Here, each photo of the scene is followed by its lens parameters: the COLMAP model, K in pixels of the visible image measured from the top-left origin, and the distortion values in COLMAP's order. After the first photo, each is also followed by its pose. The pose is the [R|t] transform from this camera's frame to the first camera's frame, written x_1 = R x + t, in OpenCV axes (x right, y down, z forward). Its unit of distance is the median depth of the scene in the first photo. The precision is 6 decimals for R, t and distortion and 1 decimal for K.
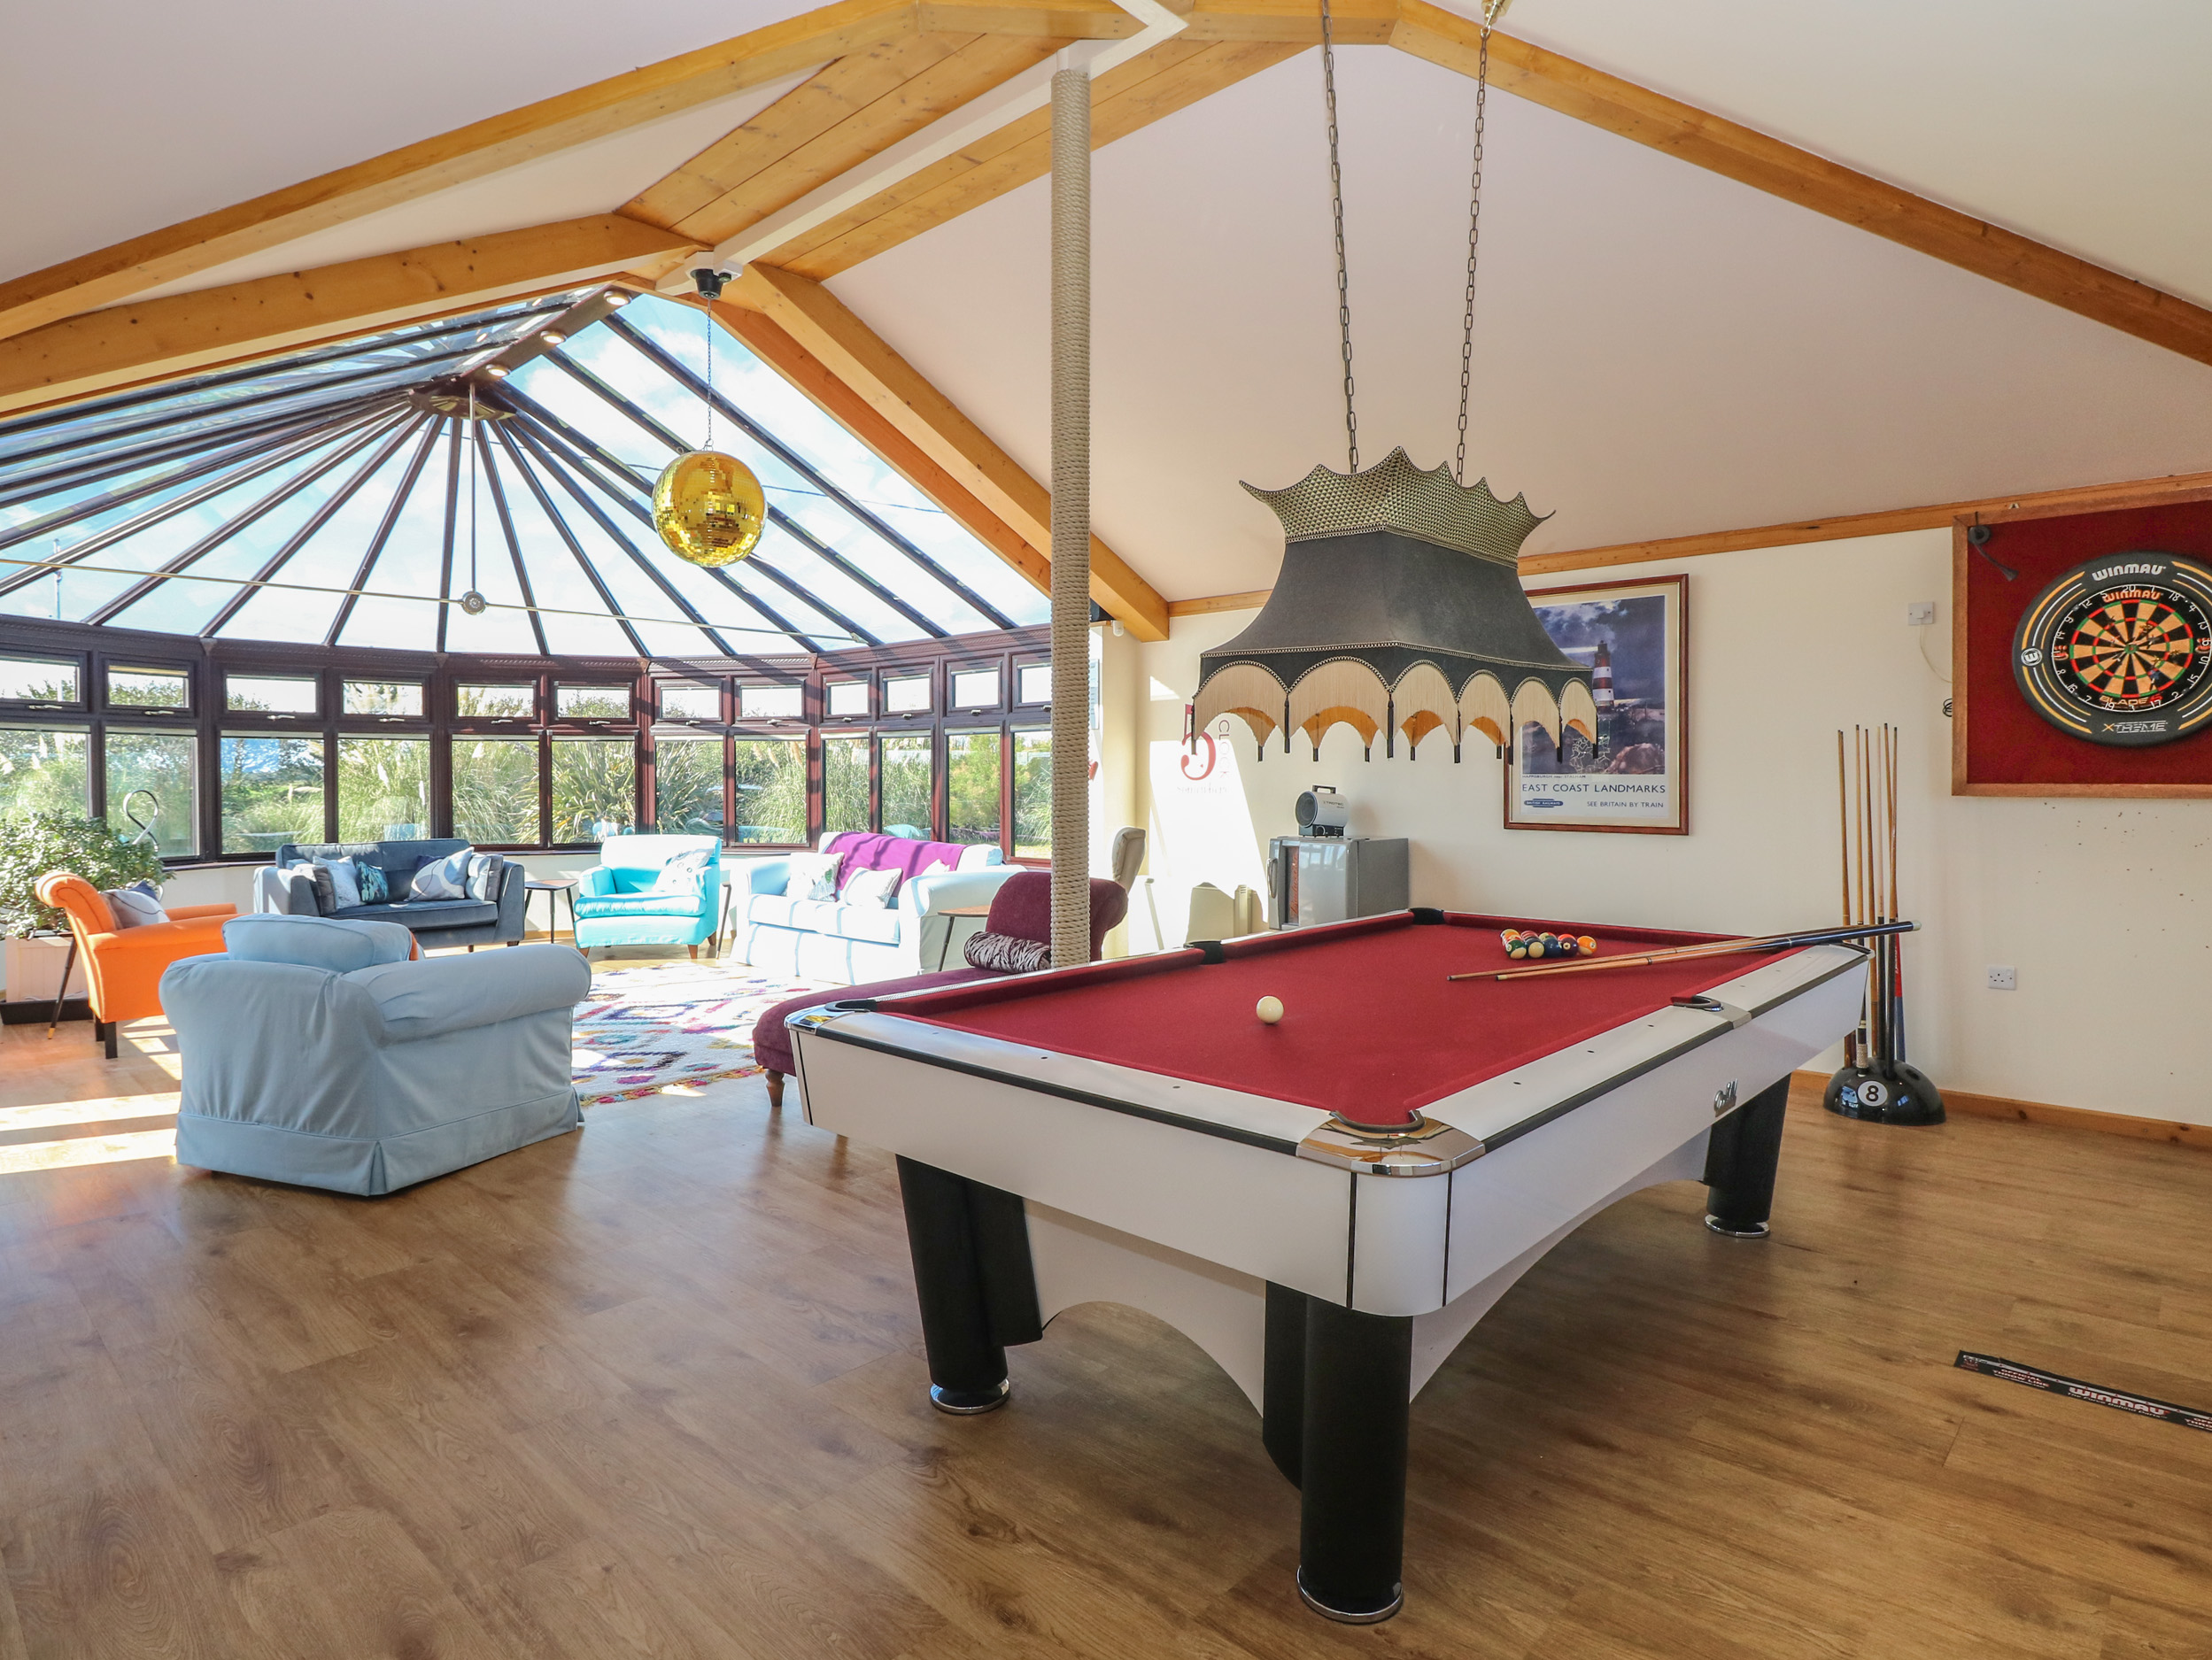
lens RADIAL K [[1214.8, 0, 1102.1], [0, 1214.8, 809.4], [0, 0, 1]] dist [0.014920, -0.008301]
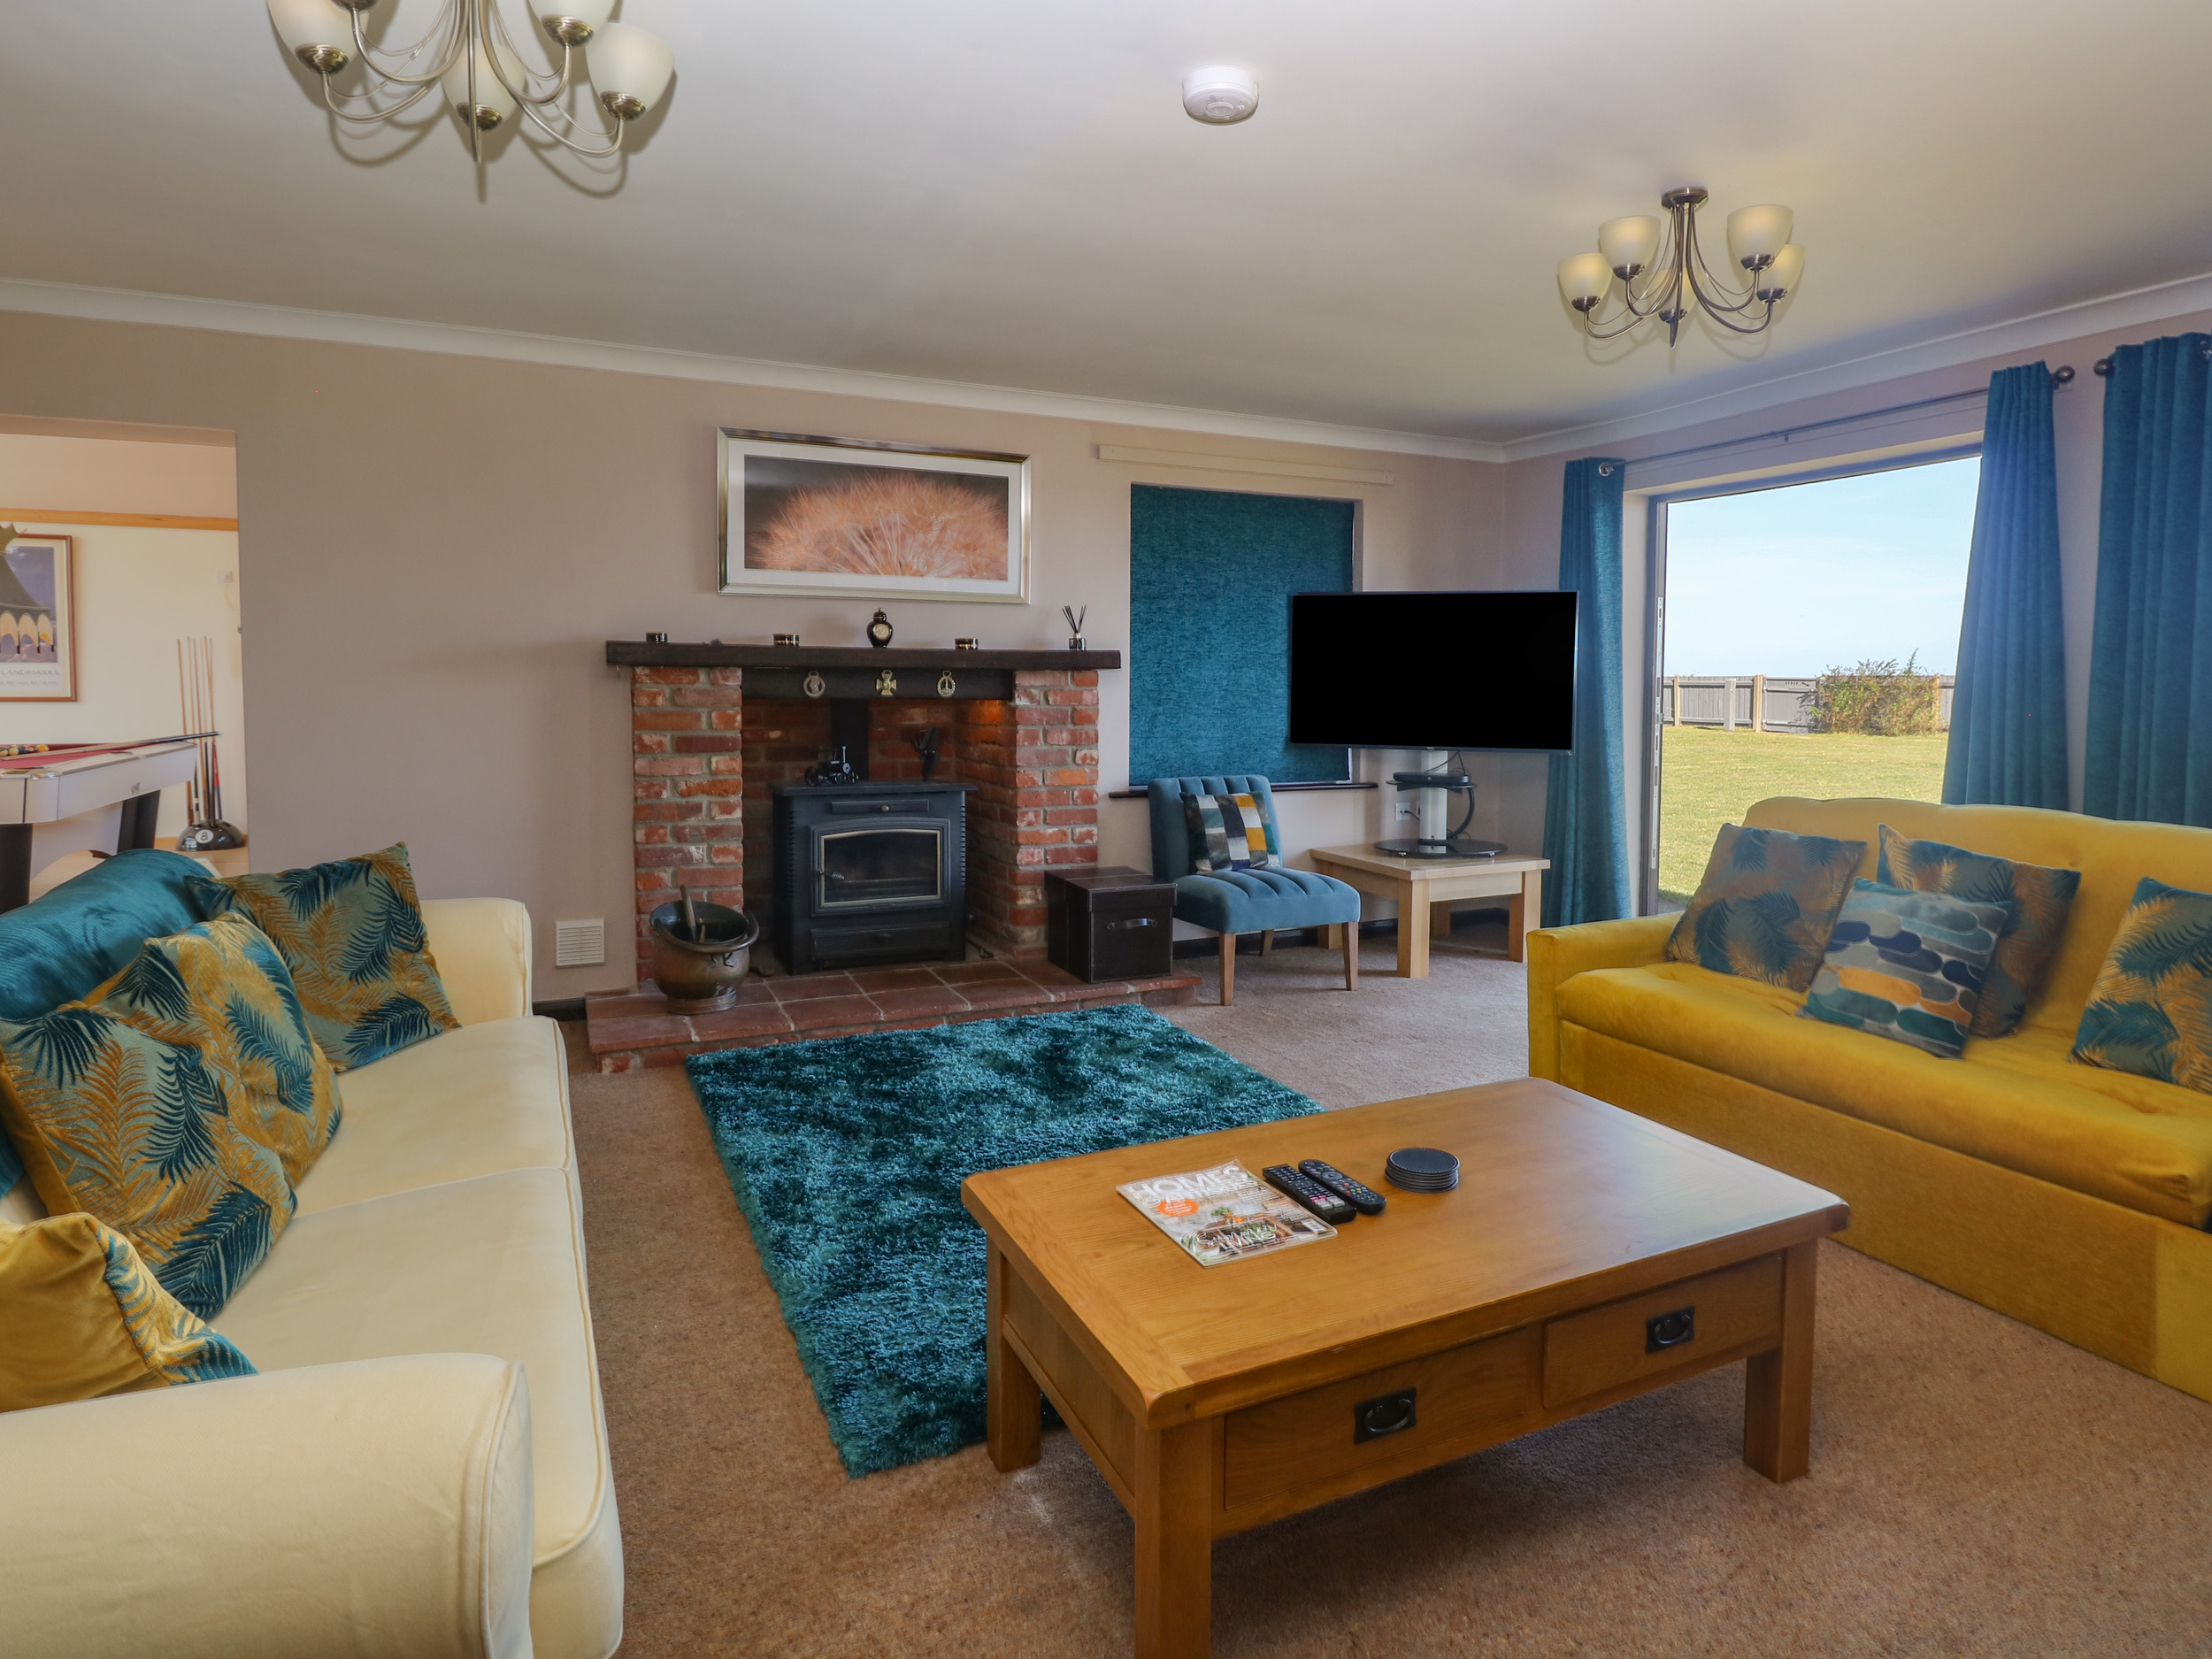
lens RADIAL K [[1214.9, 0, 1130.2], [0, 1214.9, 747.6], [0, 0, 1]] dist [0.014920, -0.008301]
pose [[0.358392, -0.032577, 0.933002, -0.602615], [0.007544, 0.999459, 0.032000, 0.046819], [-0.933541, -0.004430, 0.358444, -0.993676]]
